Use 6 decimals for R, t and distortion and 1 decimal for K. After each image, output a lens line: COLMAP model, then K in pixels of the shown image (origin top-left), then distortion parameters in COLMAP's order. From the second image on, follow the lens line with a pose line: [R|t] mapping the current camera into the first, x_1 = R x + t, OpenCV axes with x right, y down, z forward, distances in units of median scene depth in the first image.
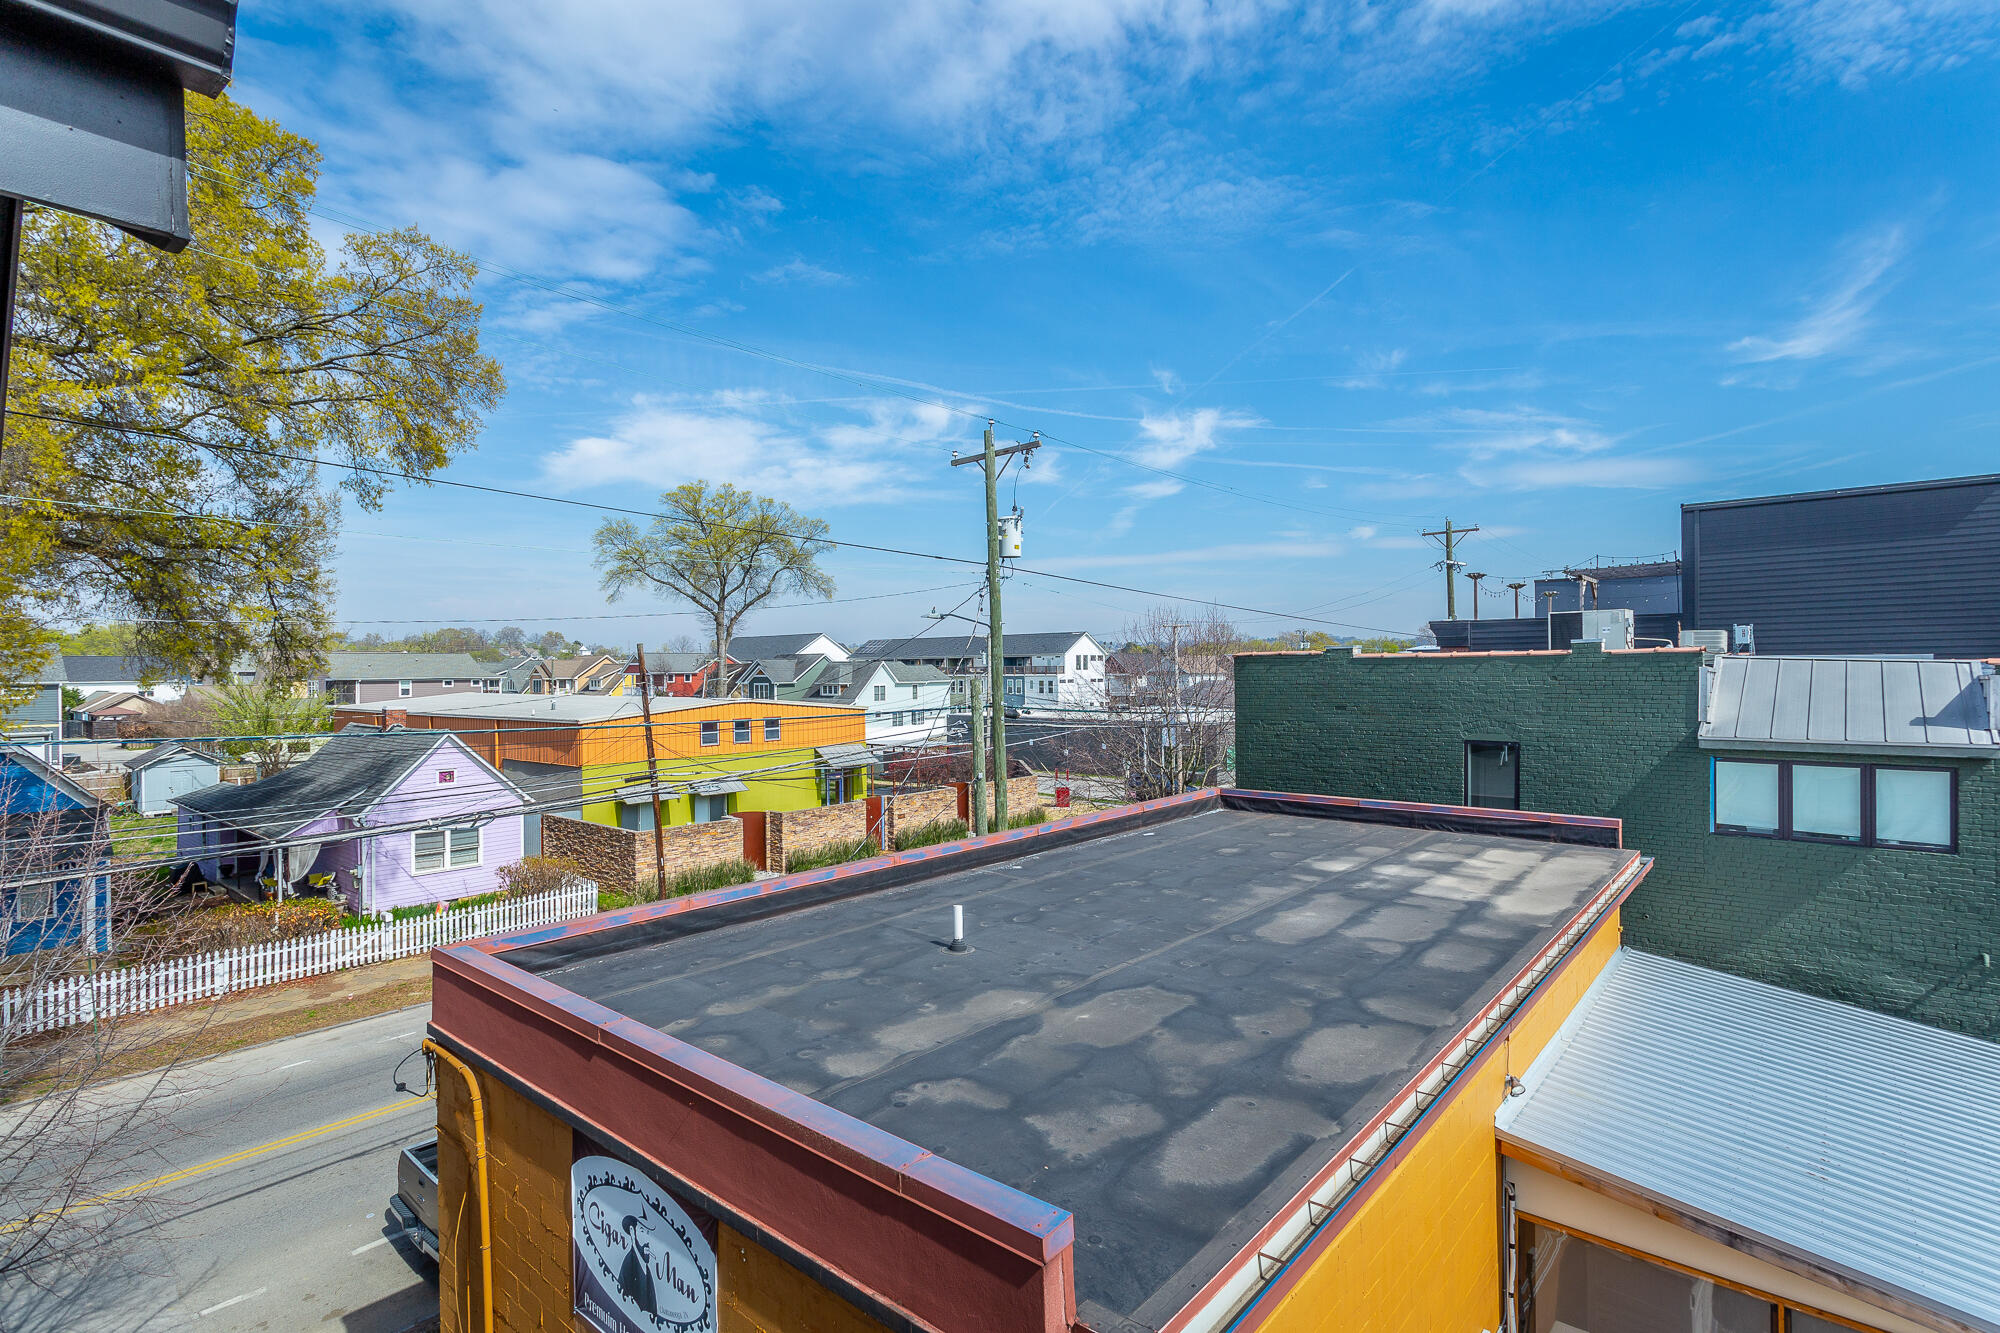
lens RADIAL K [[970.5, 0, 1000.8], [0, 970.5, 676.1], [0, 0, 1]] dist [-0.003868, -0.000027]
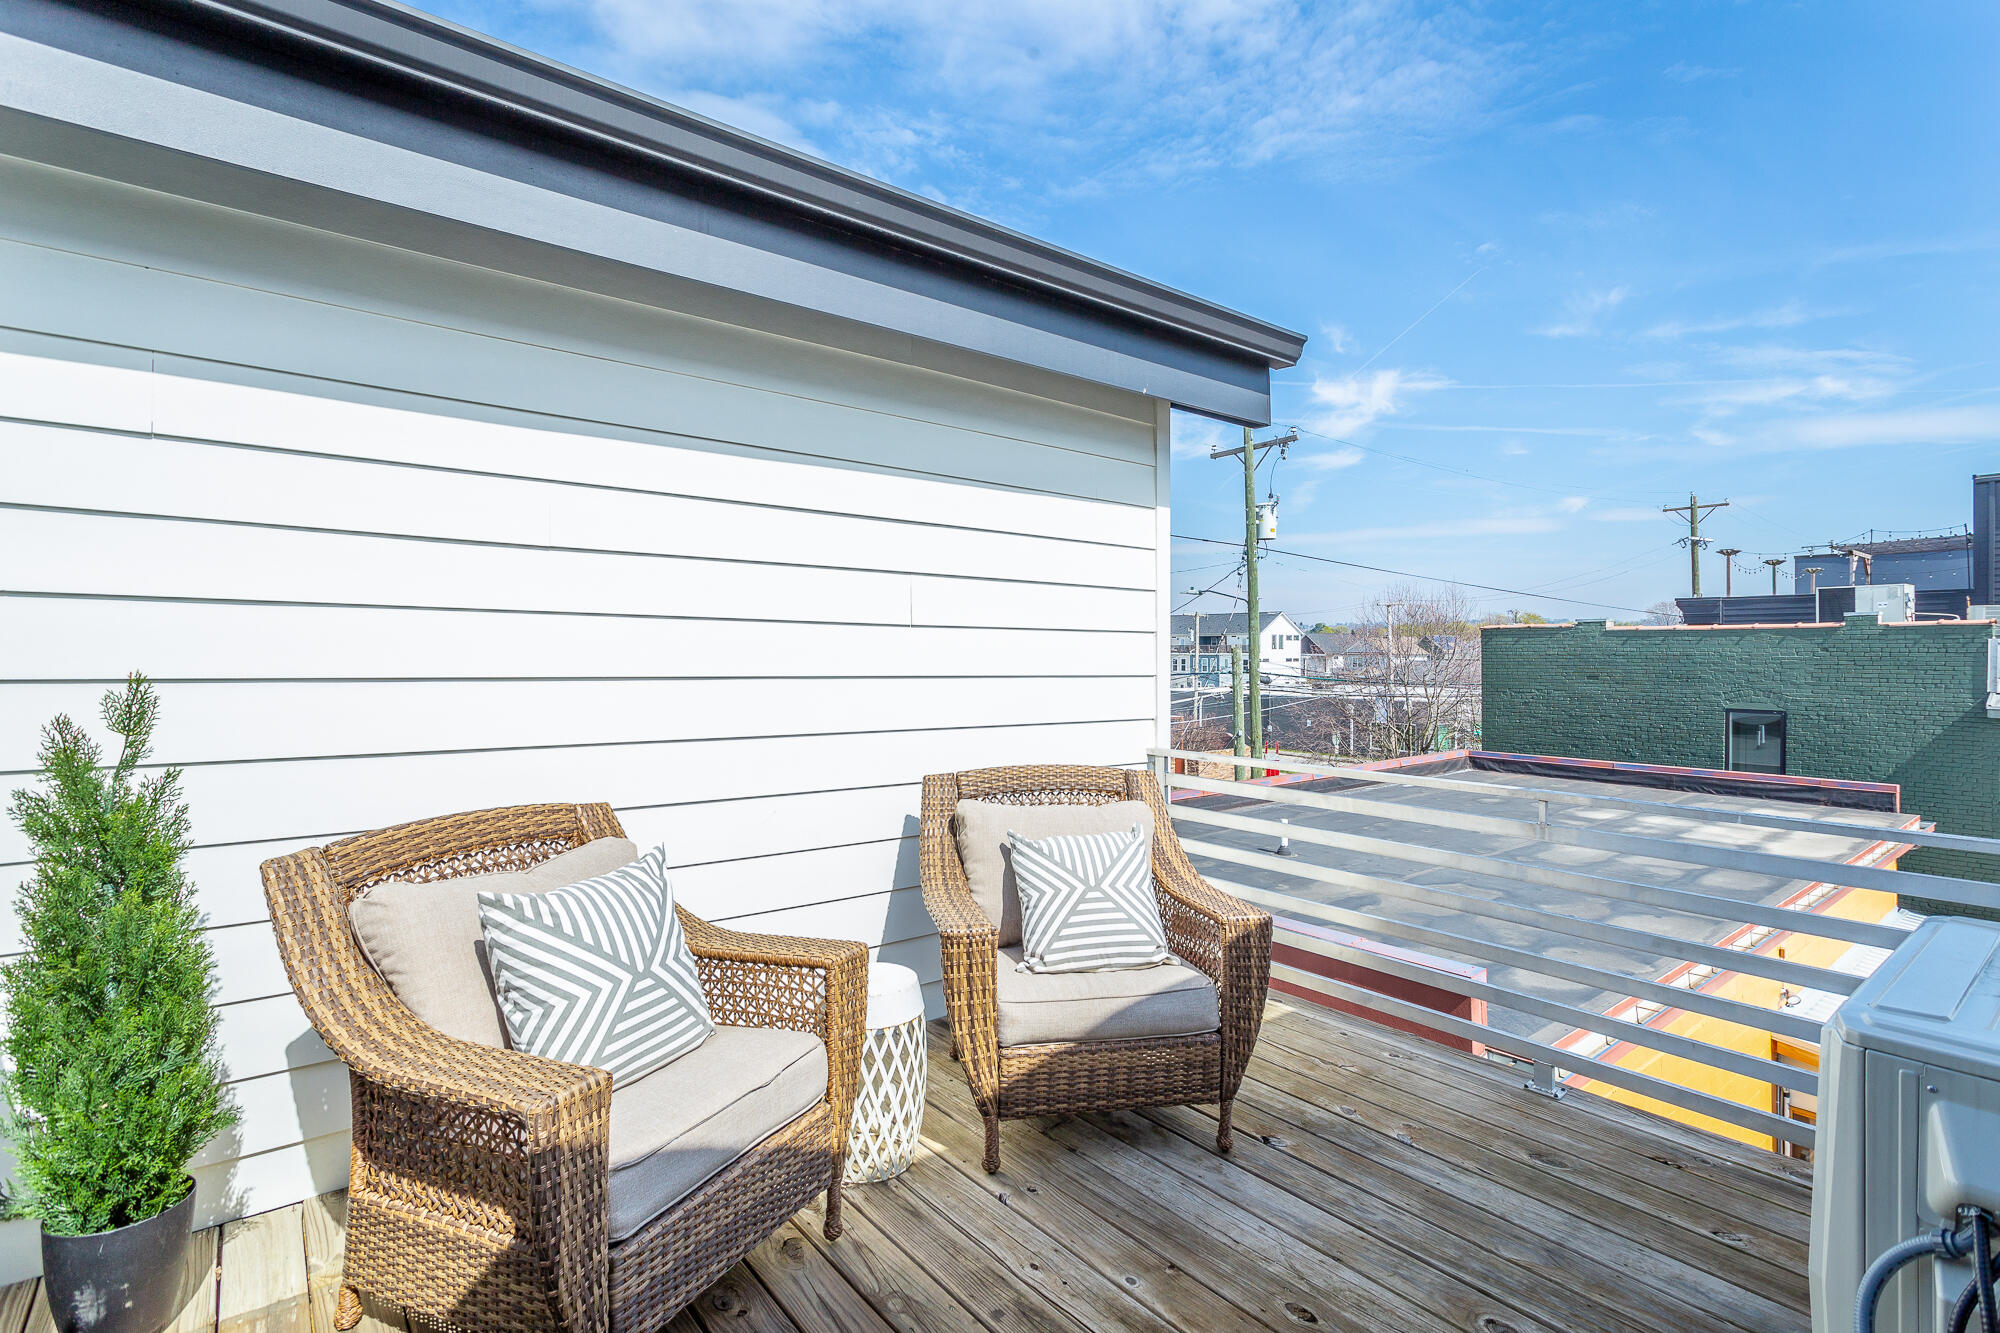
lens RADIAL K [[945.7, 0, 1002.4], [0, 945.7, 650.7], [0, 0, 1]] dist [-0.001134, -0.000082]
pose [[0.982121, 0.010270, -0.187972, -0.096430], [-0.011178, 0.999930, -0.003771, 0.015709], [0.187920, 0.005805, 0.982167, -0.148026]]
